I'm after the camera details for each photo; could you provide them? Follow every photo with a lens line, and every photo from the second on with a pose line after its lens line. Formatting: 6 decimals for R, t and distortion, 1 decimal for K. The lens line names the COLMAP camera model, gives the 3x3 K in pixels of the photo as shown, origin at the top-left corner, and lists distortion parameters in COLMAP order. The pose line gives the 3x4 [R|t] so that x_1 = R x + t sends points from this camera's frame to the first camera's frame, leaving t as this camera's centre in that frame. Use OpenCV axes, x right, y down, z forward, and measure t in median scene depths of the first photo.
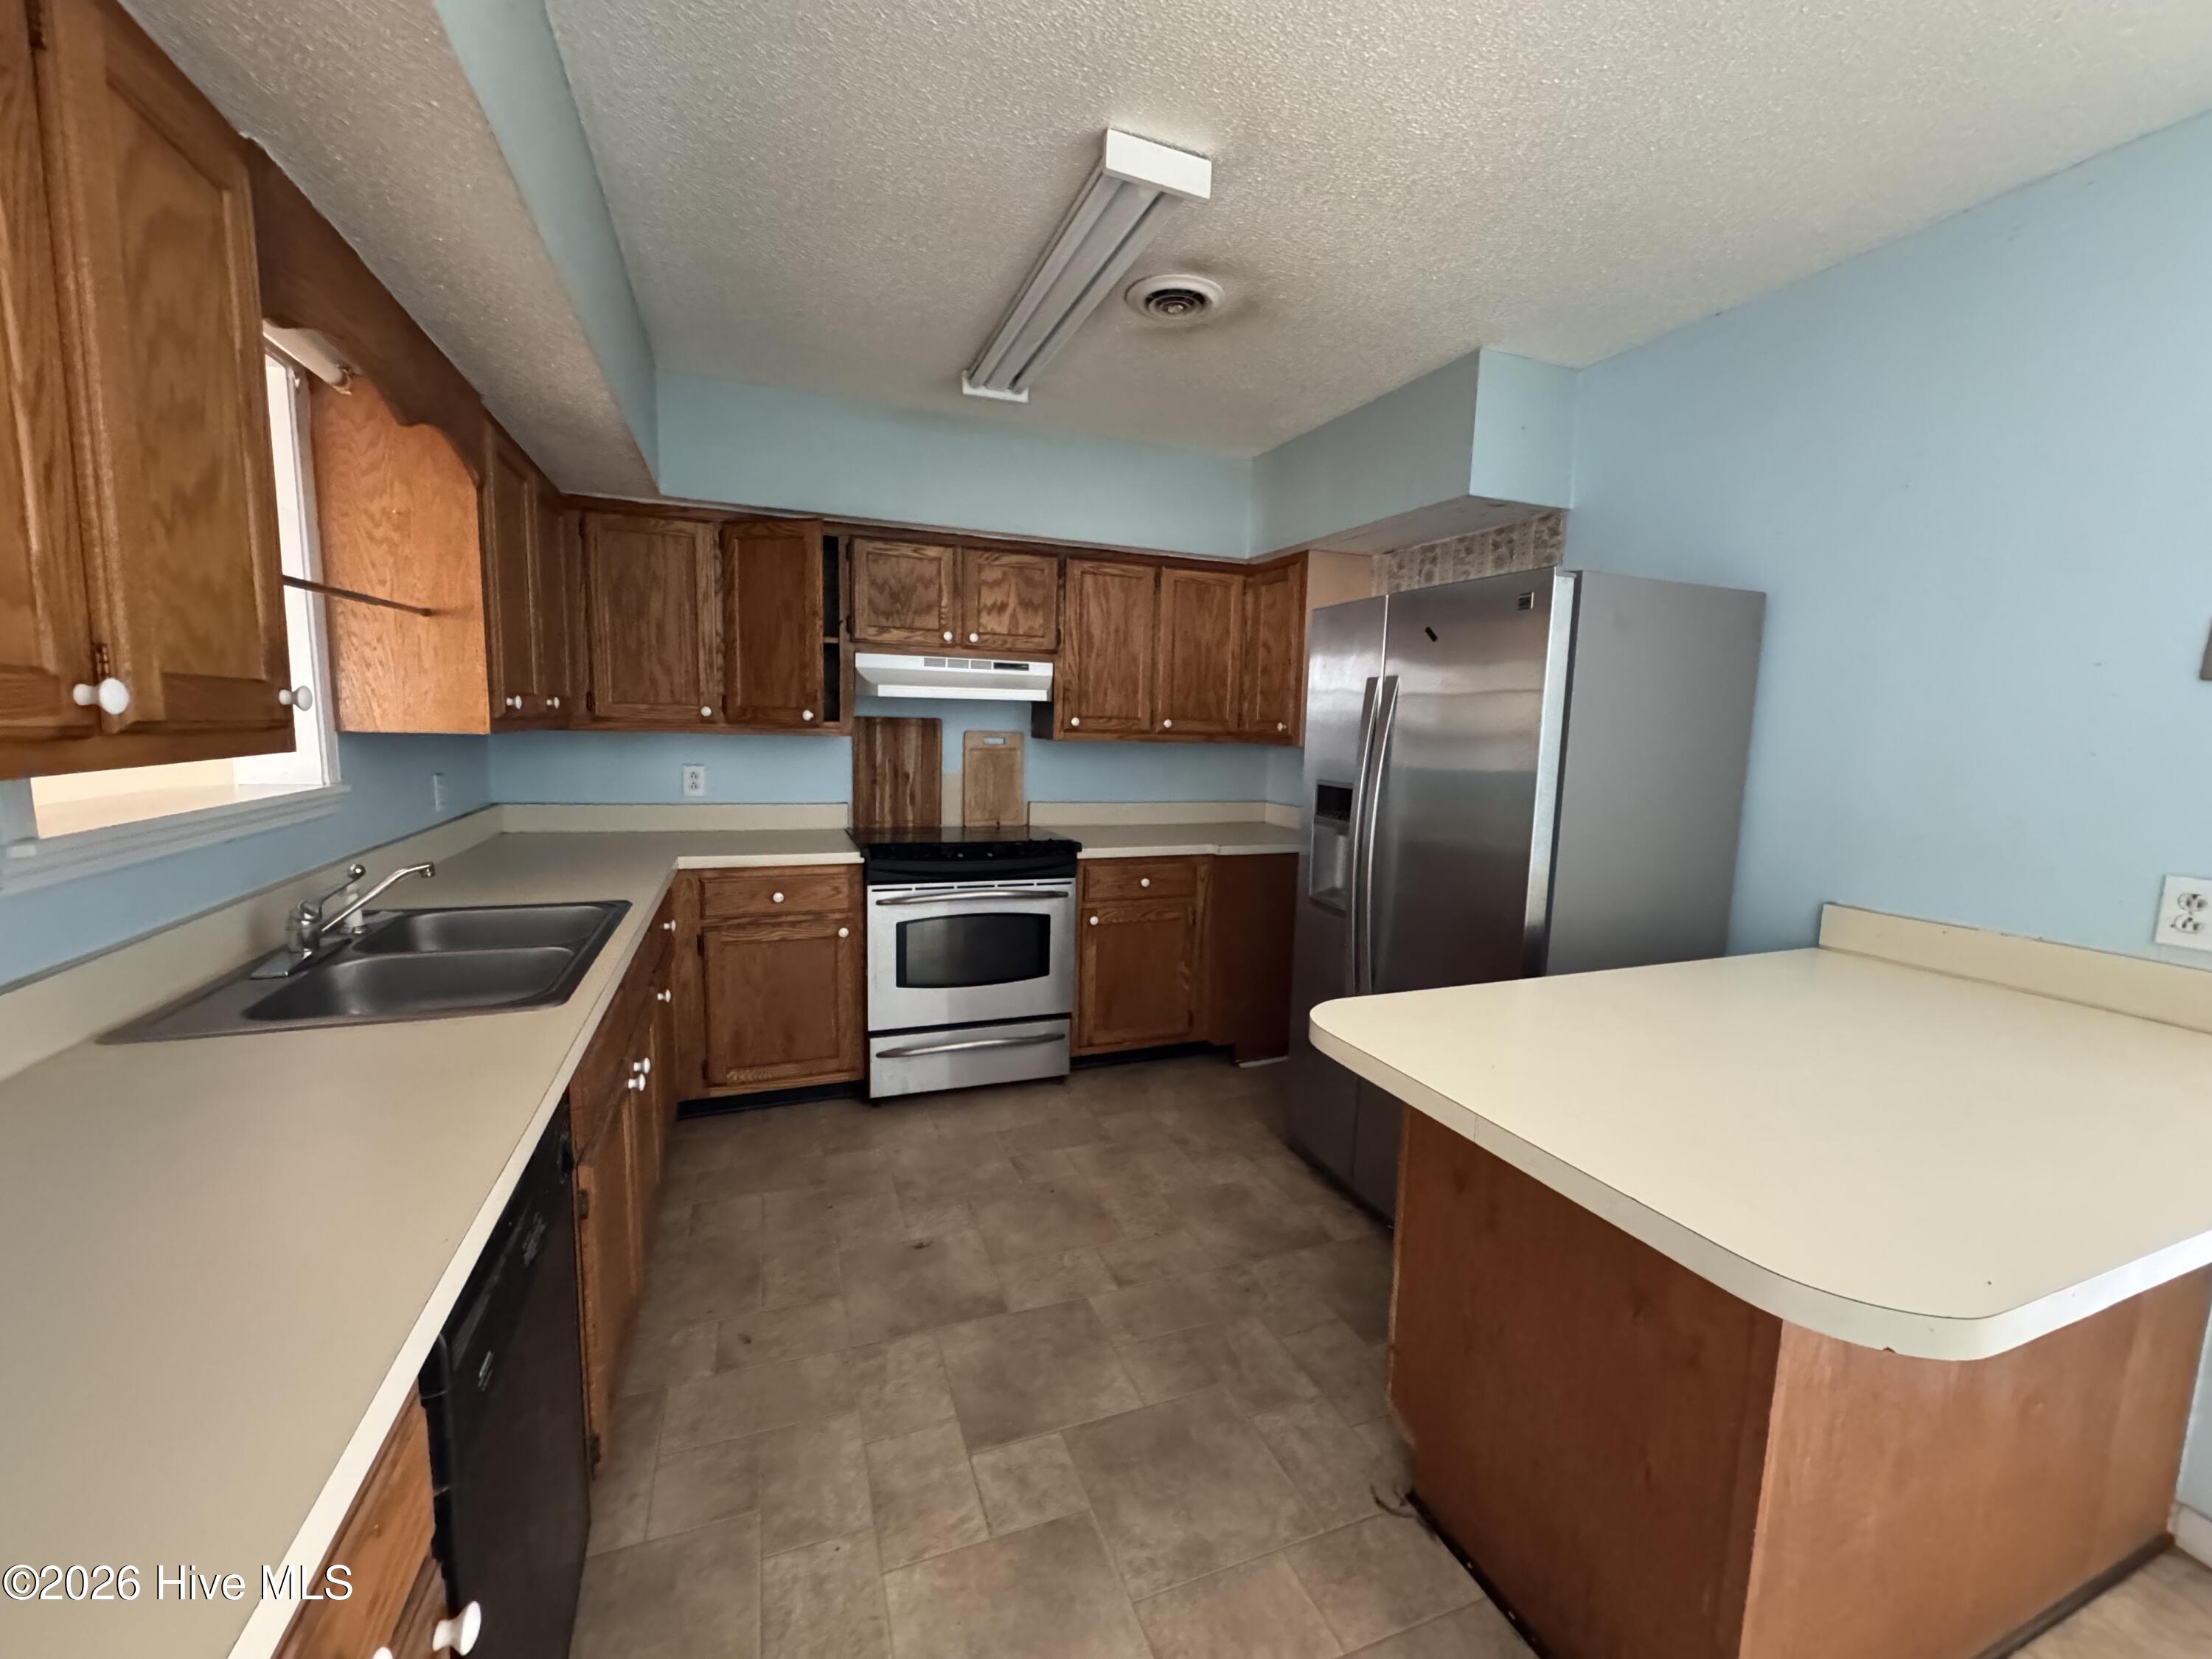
lens RADIAL K [[884.8, 0, 1112.7], [0, 884.8, 828.7], [0, 0, 1]] dist [-0.002113, 0.000255]
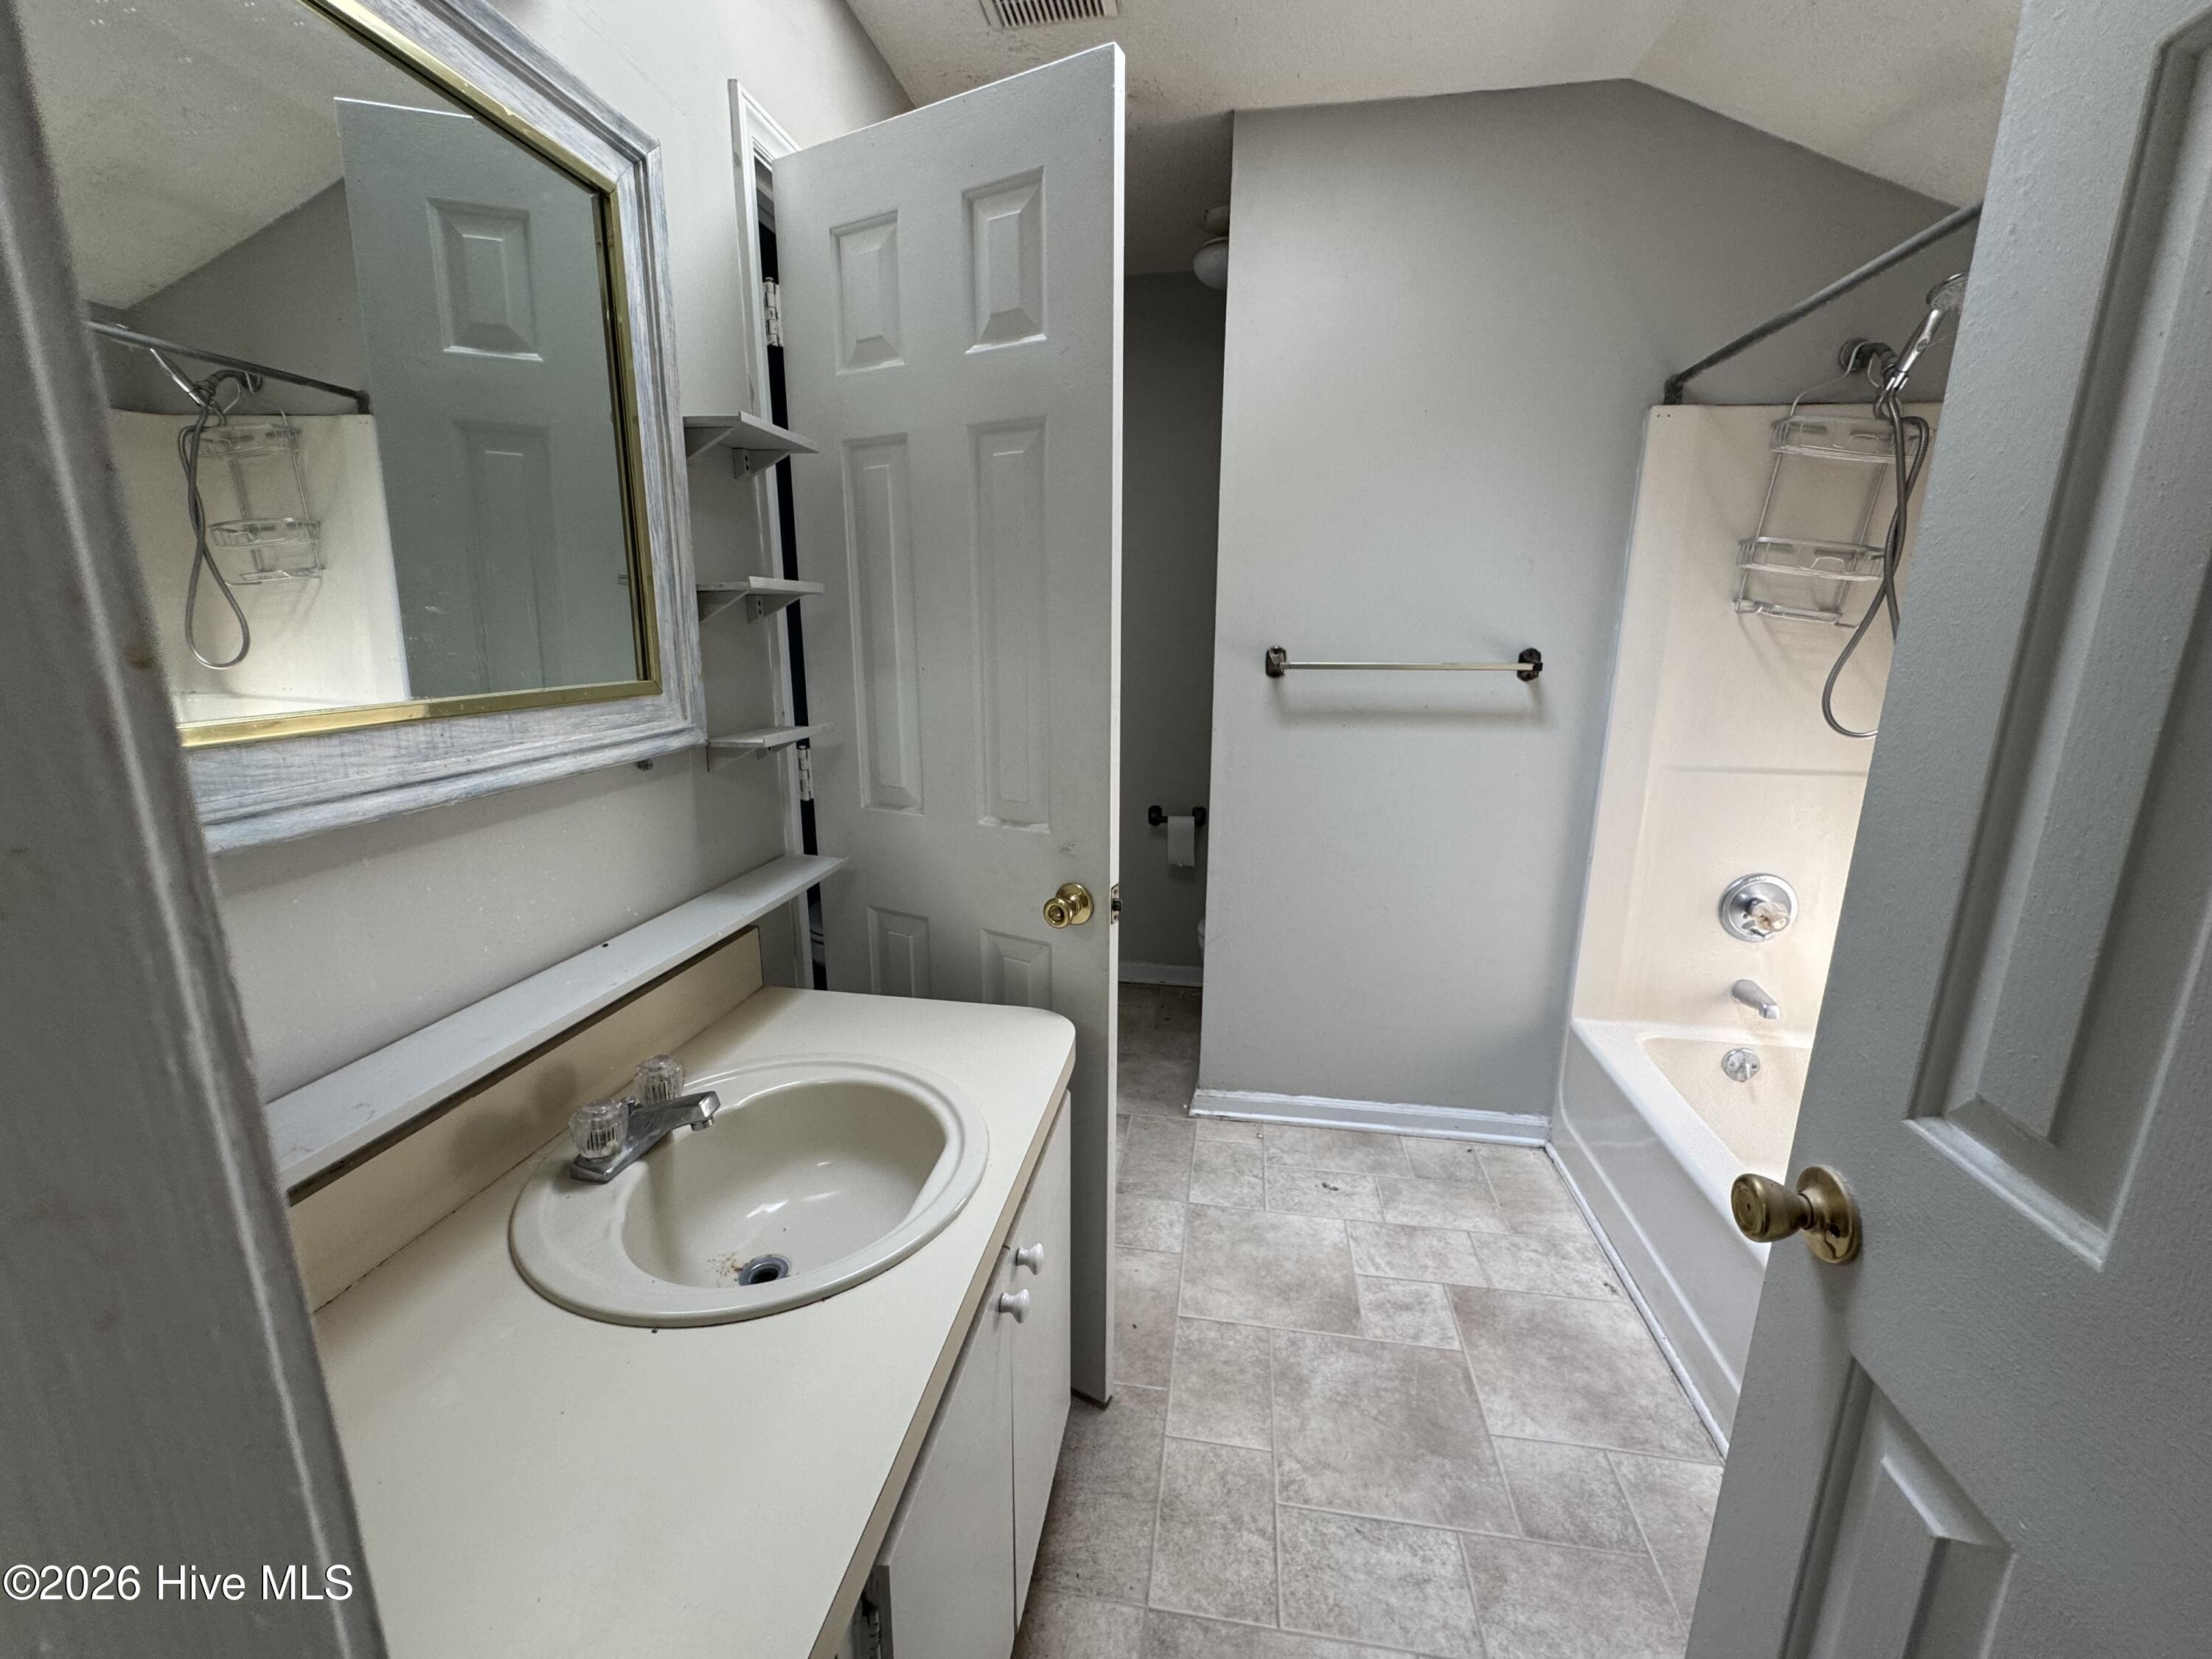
lens RADIAL K [[884.8, 0, 1114.5], [0, 884.8, 828.0], [0, 0, 1]] dist [-0.002113, 0.000255]
pose [[-0.486636, 0.163789, -0.858113, 0.498845], [-0.125127, 0.959071, 0.254019, -0.042085], [0.864597, 0.230988, -0.446224, 0.554211]]
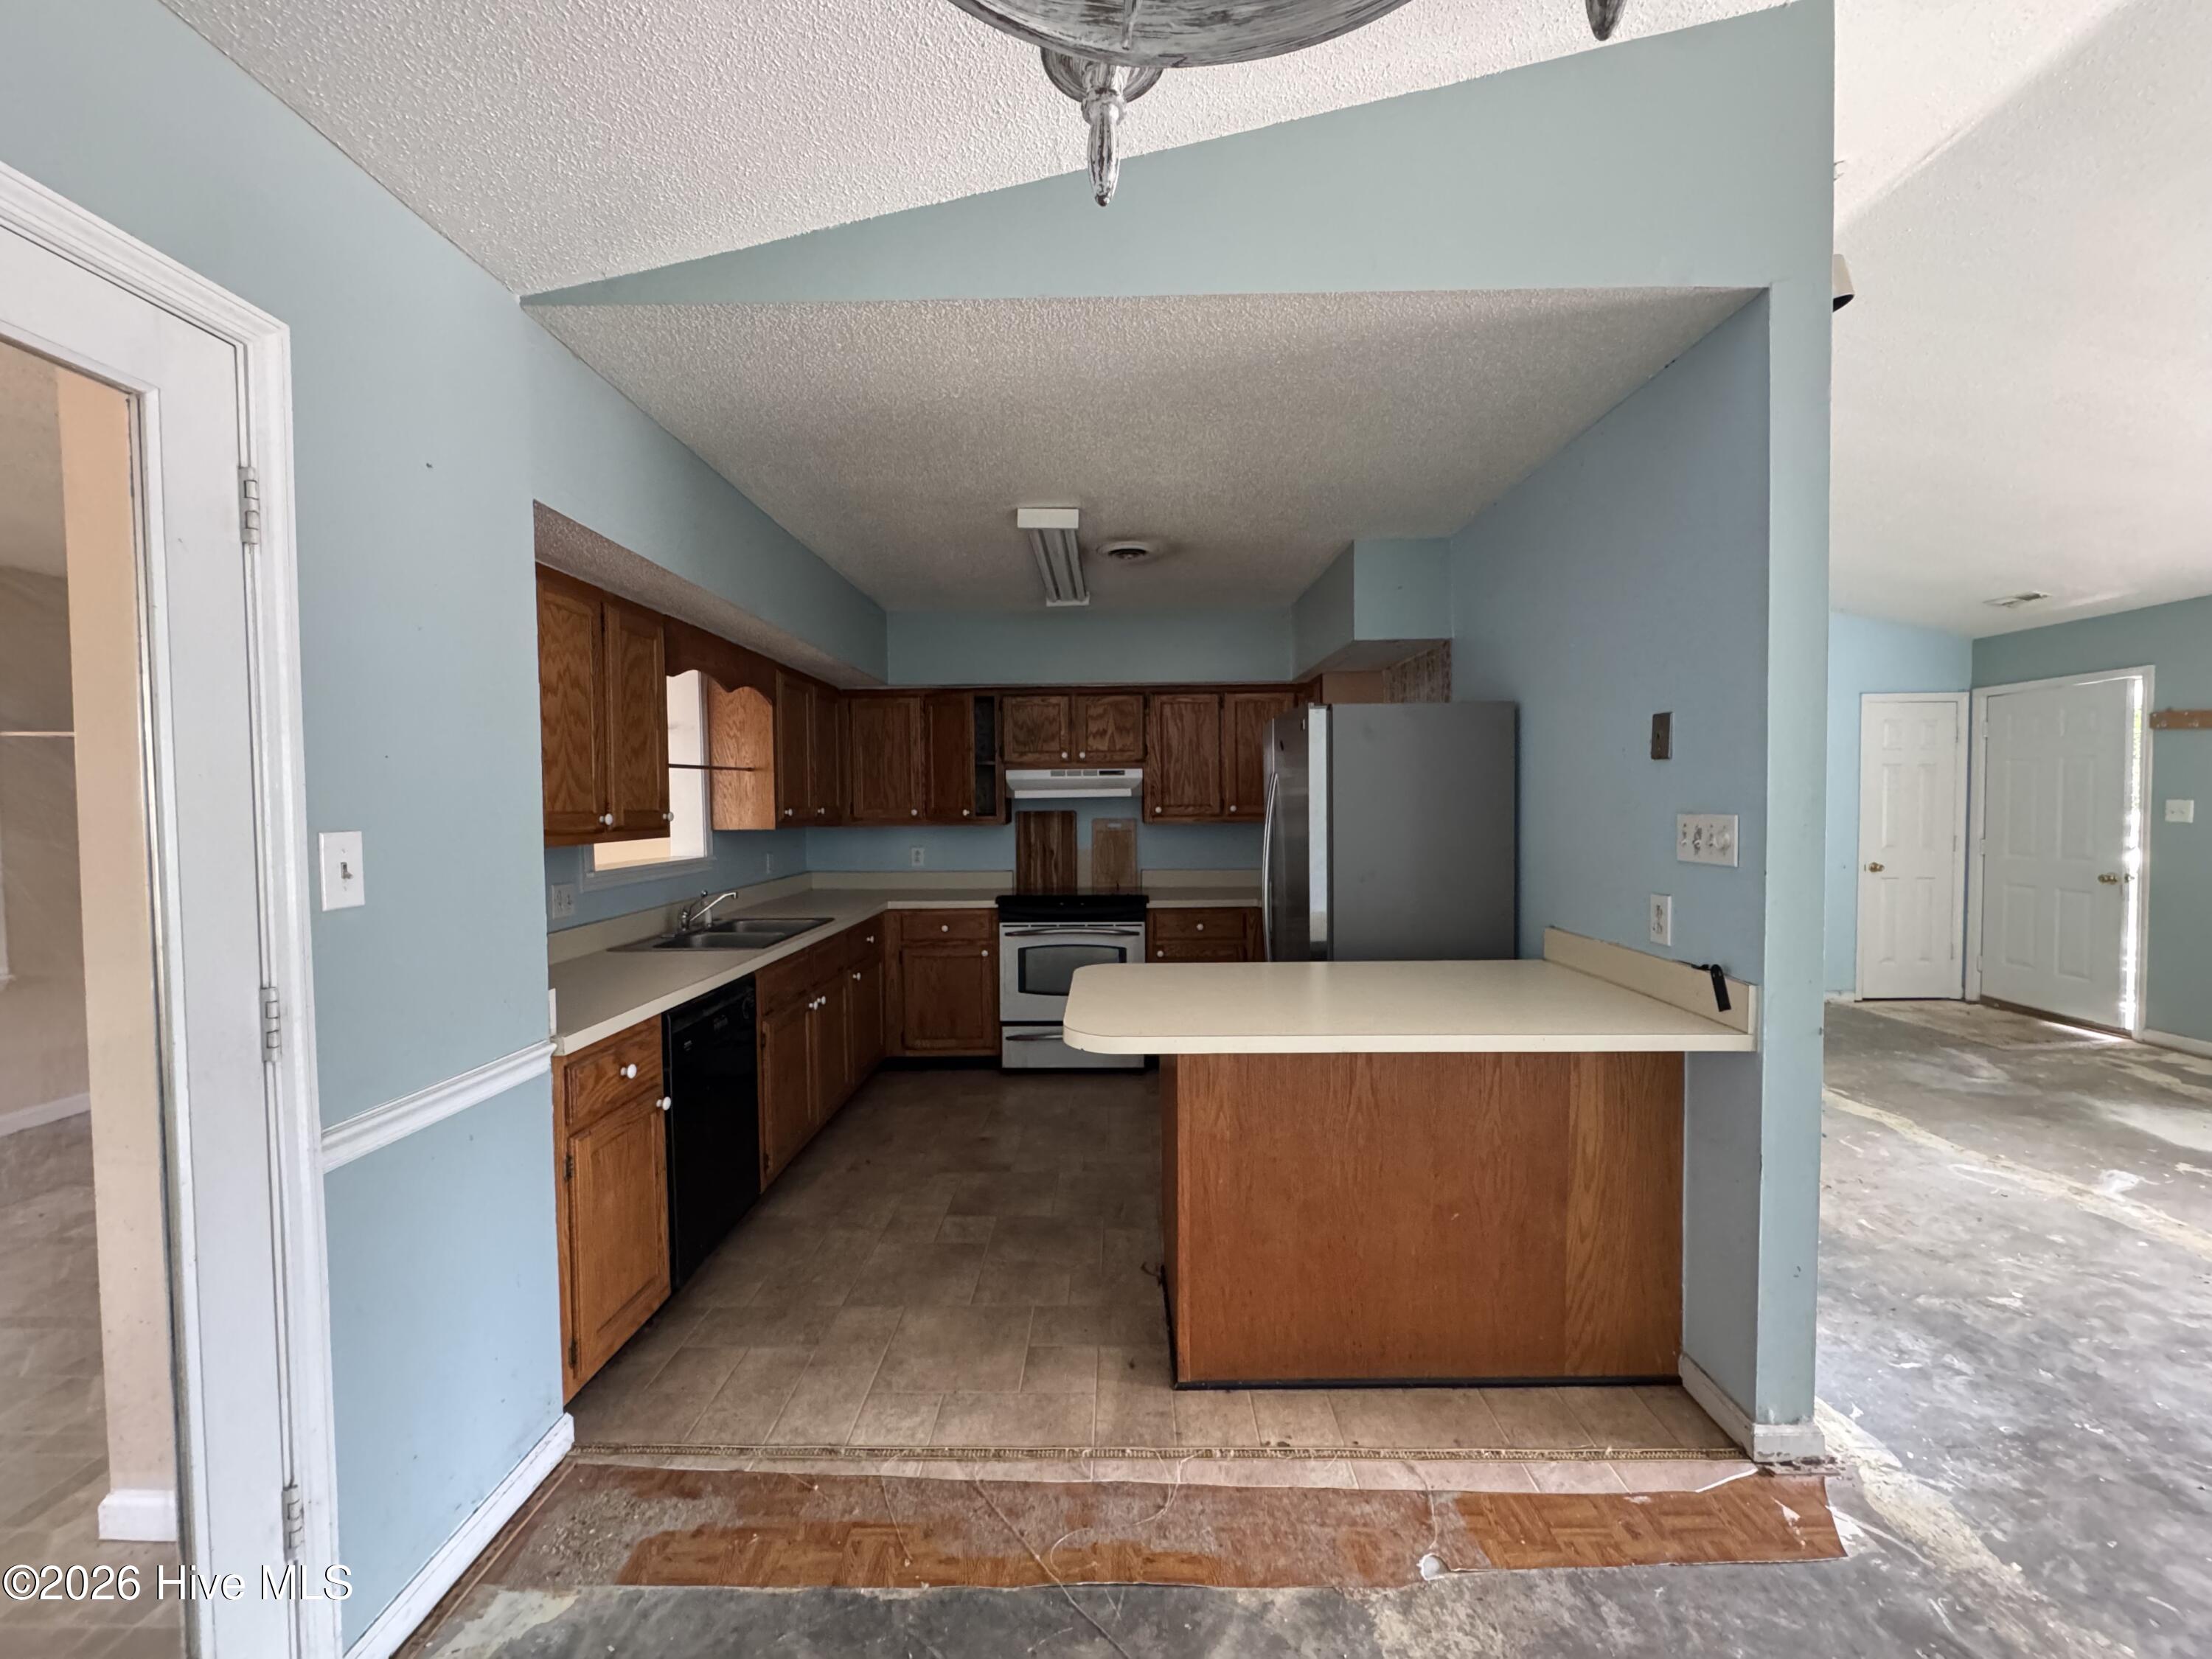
lens RADIAL K [[884.8, 0, 1113.3], [0, 884.8, 829.8], [0, 0, 1]] dist [-0.002113, 0.000255]
pose [[0.928165, -0.027862, -0.371125, 0.471310], [-0.008059, 0.995455, -0.094888, 0.048119], [0.372082, 0.091062, 0.923722, -0.343947]]
